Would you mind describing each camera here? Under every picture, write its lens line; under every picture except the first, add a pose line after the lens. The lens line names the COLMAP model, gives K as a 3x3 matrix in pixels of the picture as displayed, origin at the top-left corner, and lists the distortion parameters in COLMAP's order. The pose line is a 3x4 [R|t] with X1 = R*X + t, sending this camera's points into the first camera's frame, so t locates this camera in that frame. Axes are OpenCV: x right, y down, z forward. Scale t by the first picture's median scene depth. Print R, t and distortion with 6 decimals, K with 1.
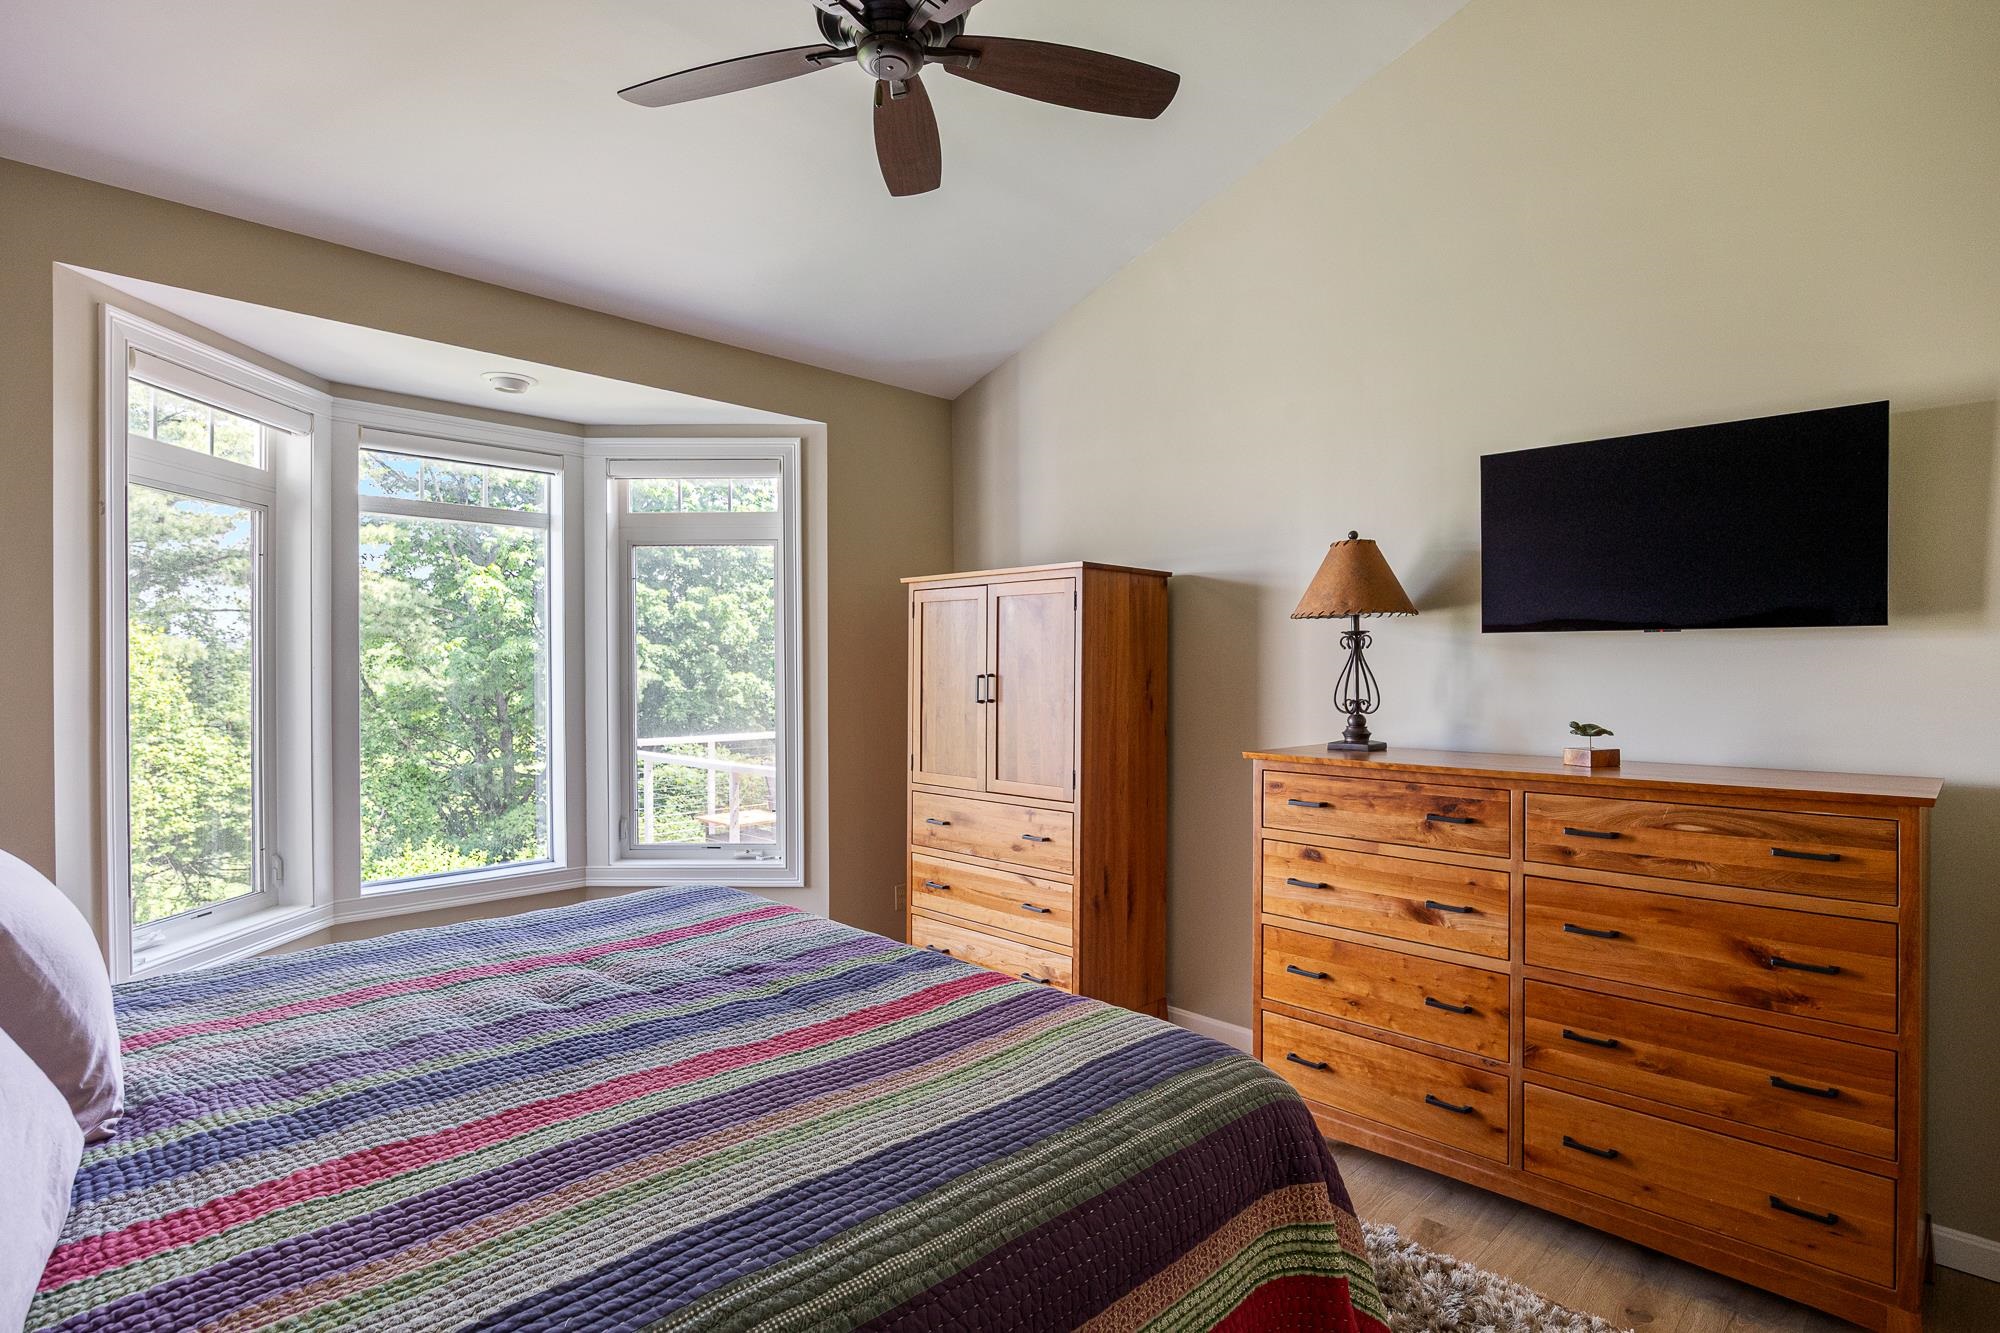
lens RADIAL K [[1004.4, 0, 1003.3], [0, 1004.4, 664.5], [0, 0, 1]] dist [-0.012676, 0.002077]
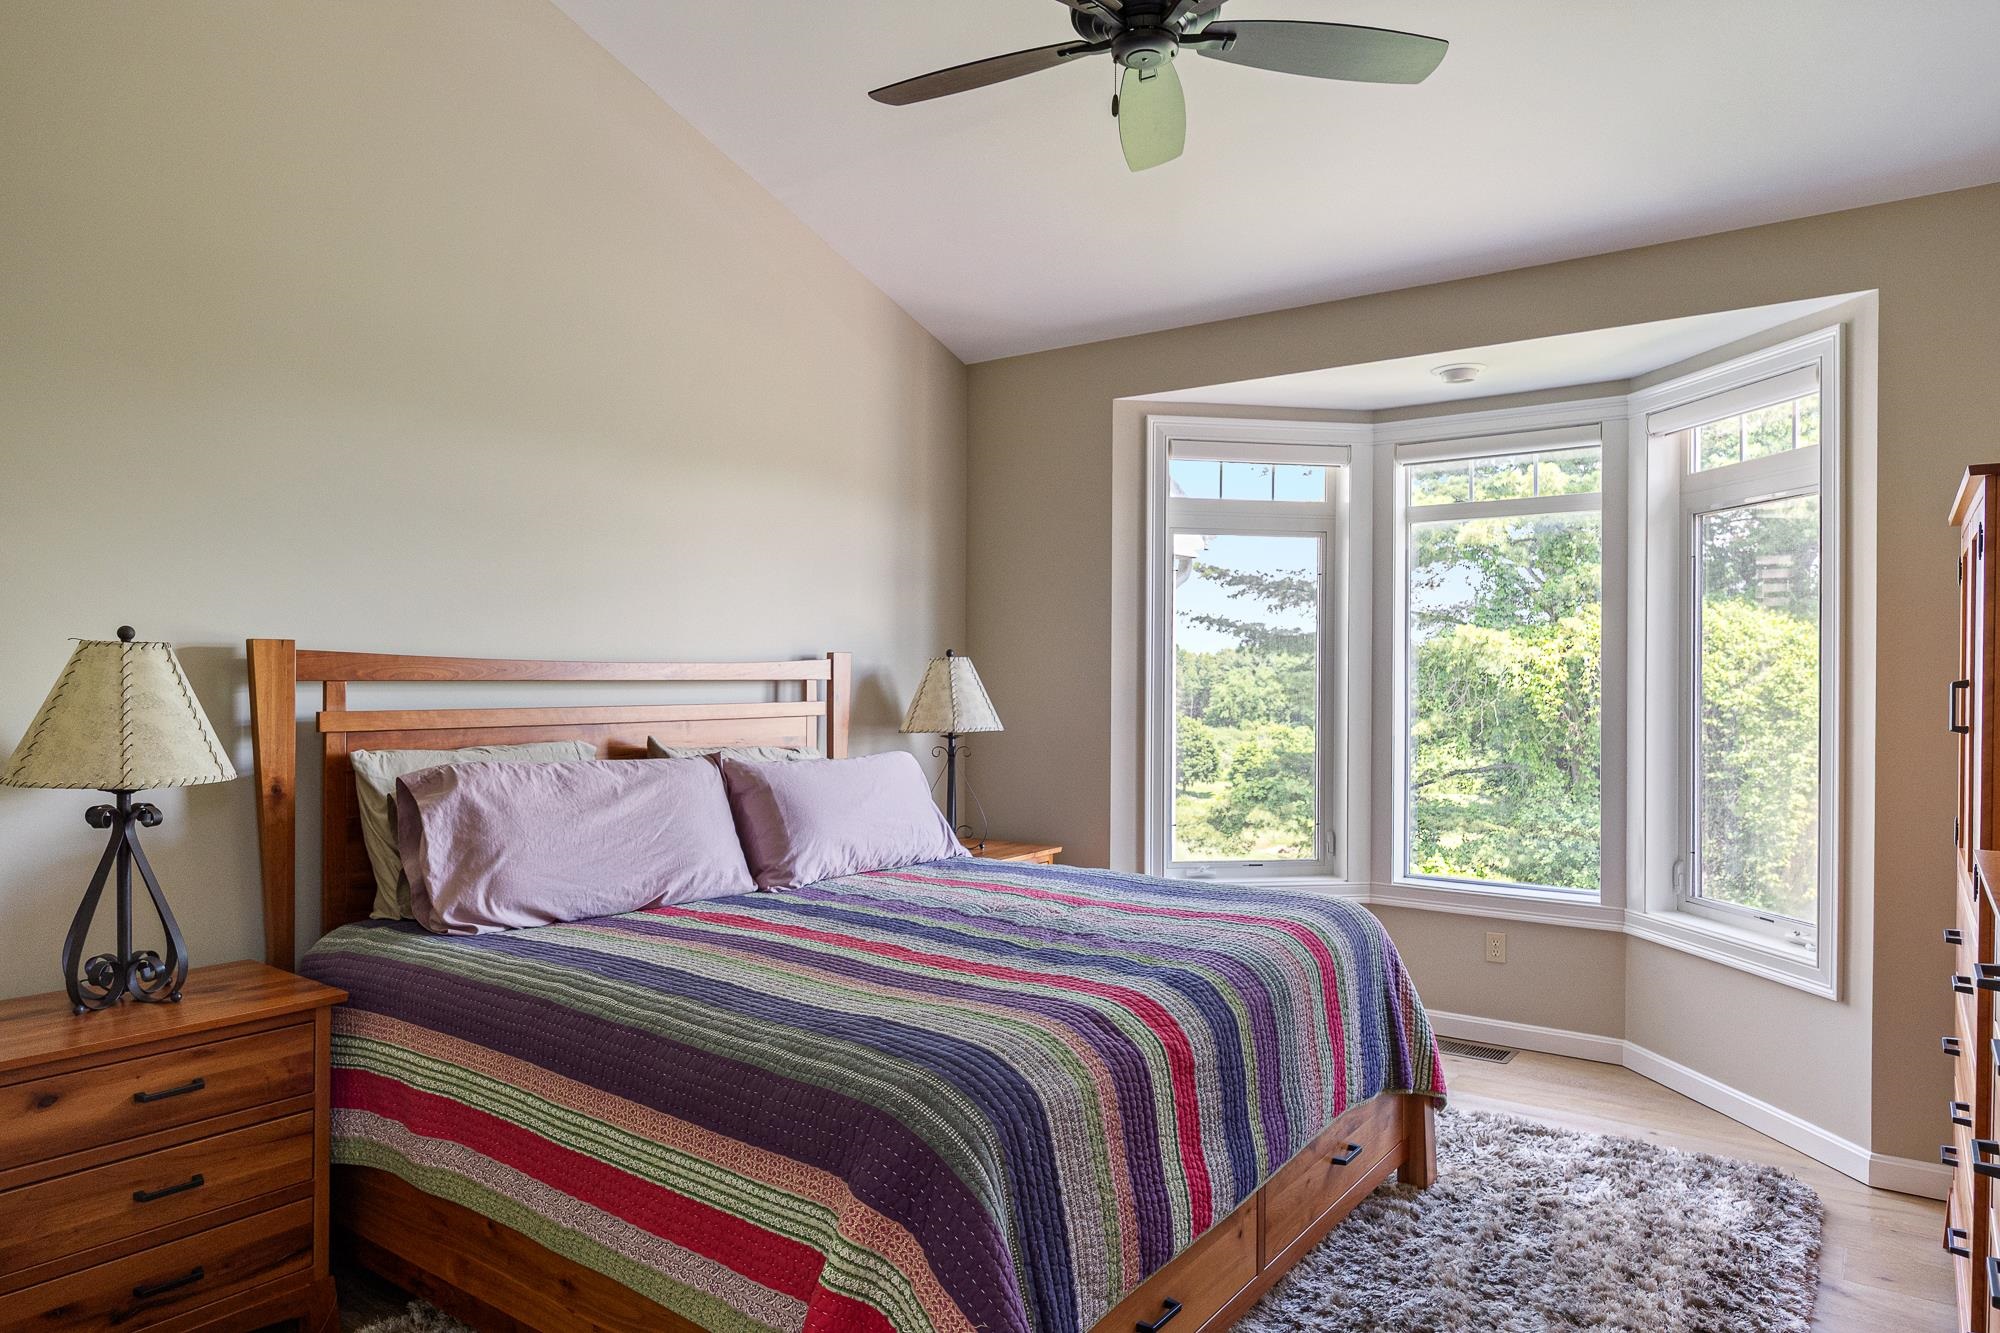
lens RADIAL K [[1241.4, 0, 1001.3], [0, 1241.4, 672.5], [0, 0, 1]] dist [-0.006359, 0.002637]
pose [[0.142215, 0.001882, -0.989834, 0.649281], [-0.000762, 0.999998, 0.001792, 0.004083], [0.989836, 0.000500, 0.142216, 0.413485]]
